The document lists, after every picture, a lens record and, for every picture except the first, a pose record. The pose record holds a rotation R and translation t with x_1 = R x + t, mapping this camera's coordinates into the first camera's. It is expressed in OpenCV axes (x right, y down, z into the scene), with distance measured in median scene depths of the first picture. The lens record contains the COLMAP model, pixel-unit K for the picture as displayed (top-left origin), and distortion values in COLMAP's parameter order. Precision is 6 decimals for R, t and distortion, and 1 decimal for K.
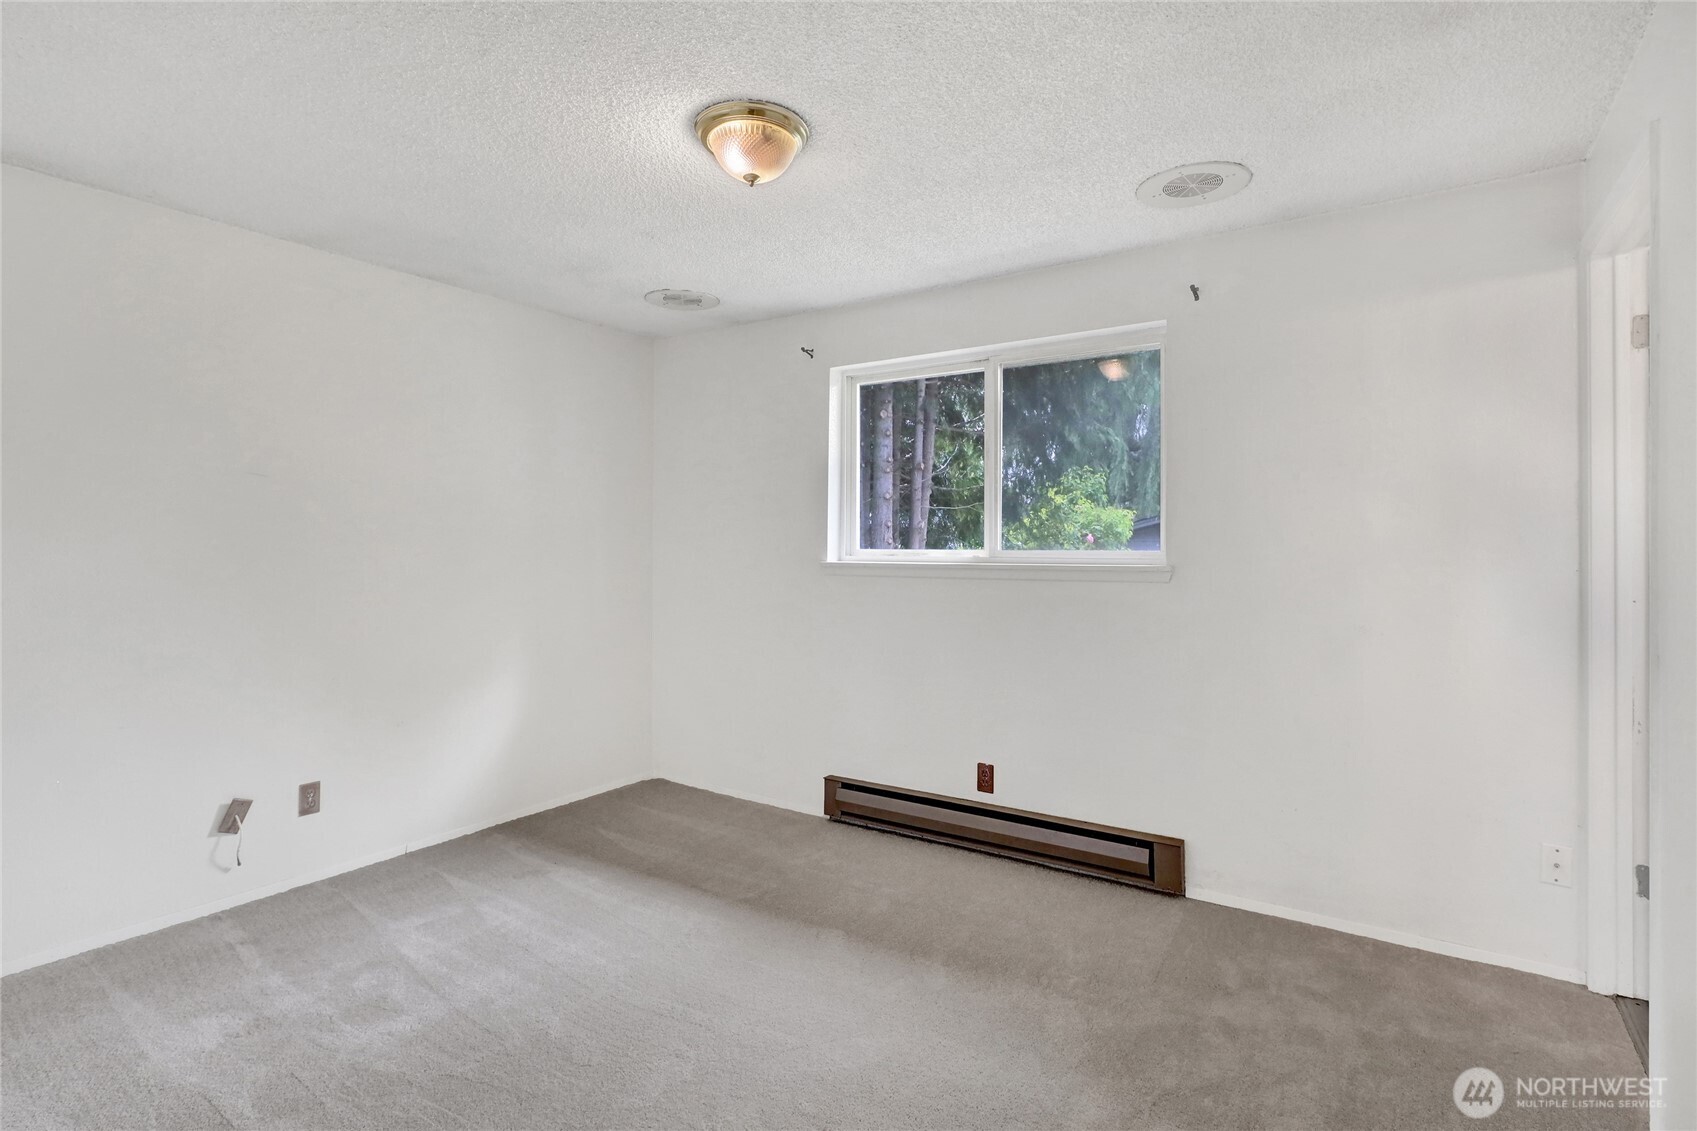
lens RADIAL K [[833.7, 0, 853.1], [0, 833.7, 529.0], [0, 0, 1]] dist [0.003224, 0.000320]
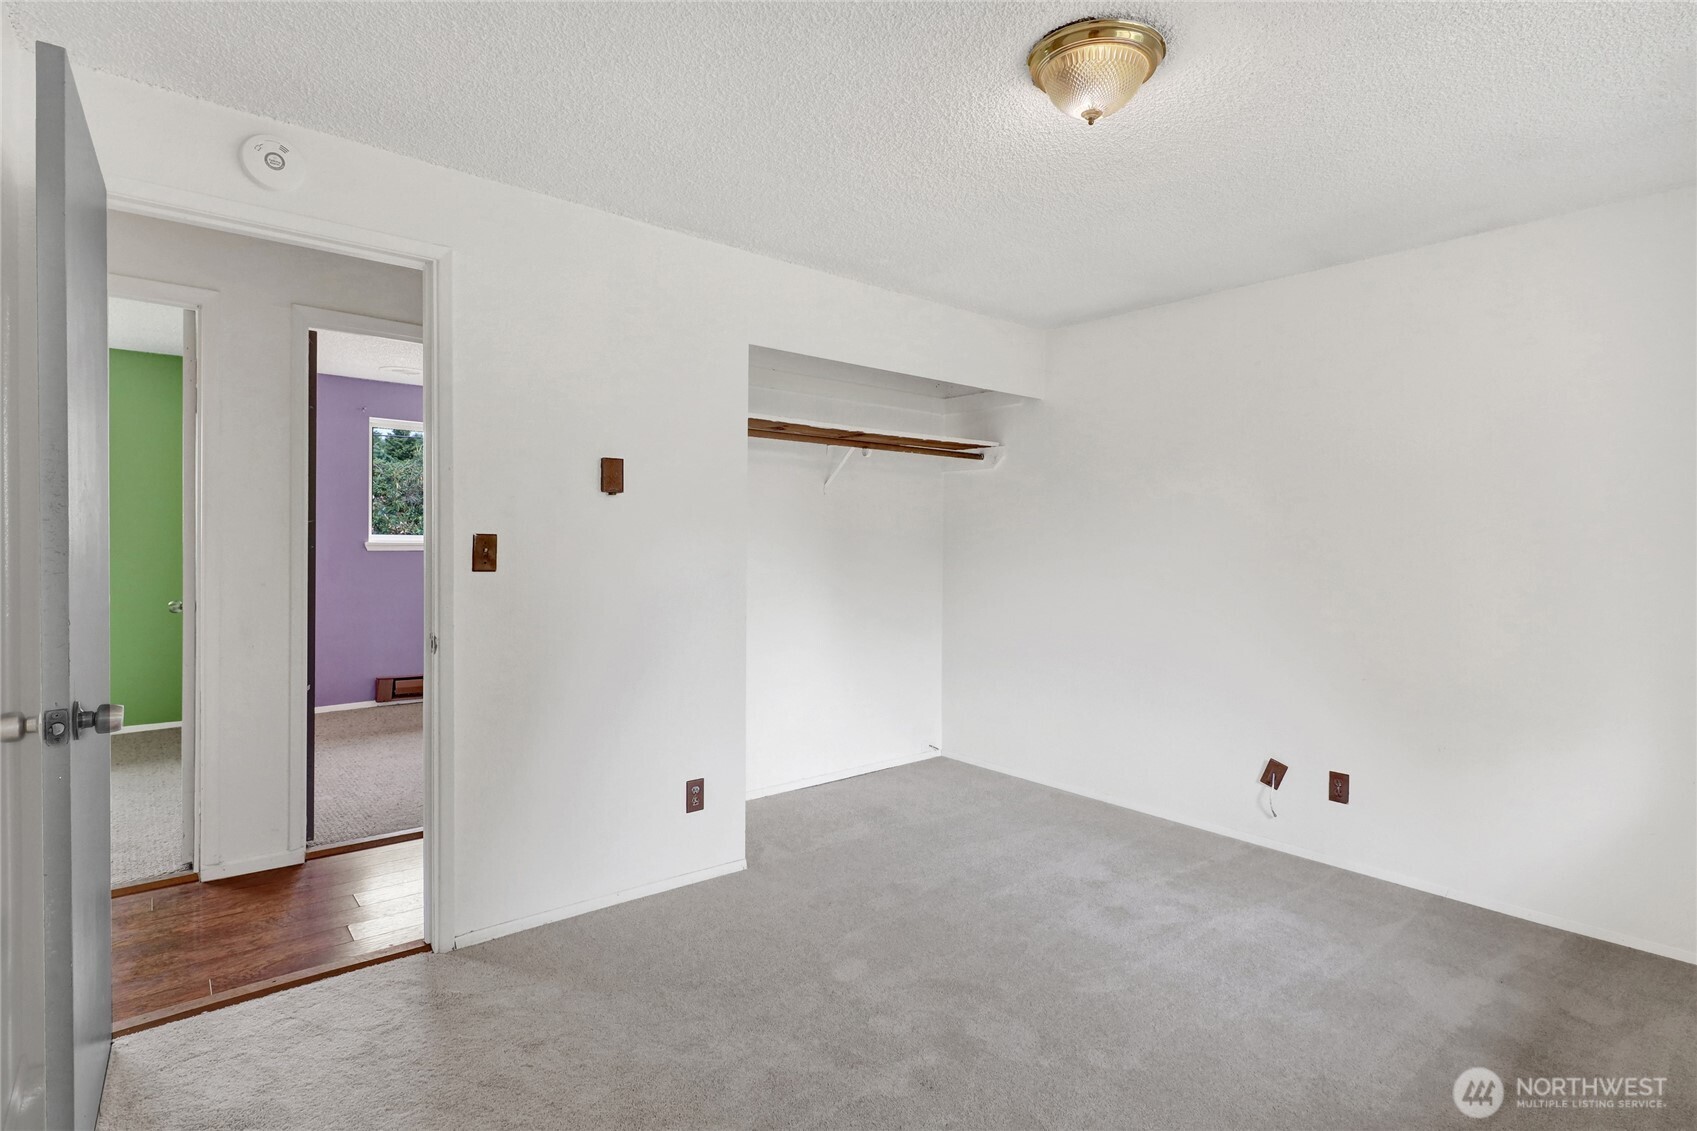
lens RADIAL K [[835.7, 0, 847.2], [0, 835.7, 548.9], [0, 0, 1]] dist [0.001395, 0.000039]
pose [[-0.280335, 0.002034, -0.959900, 0.594432], [0.006209, 0.999981, 0.000306, 0.018086], [0.959882, -0.005874, -0.280343, 0.773199]]
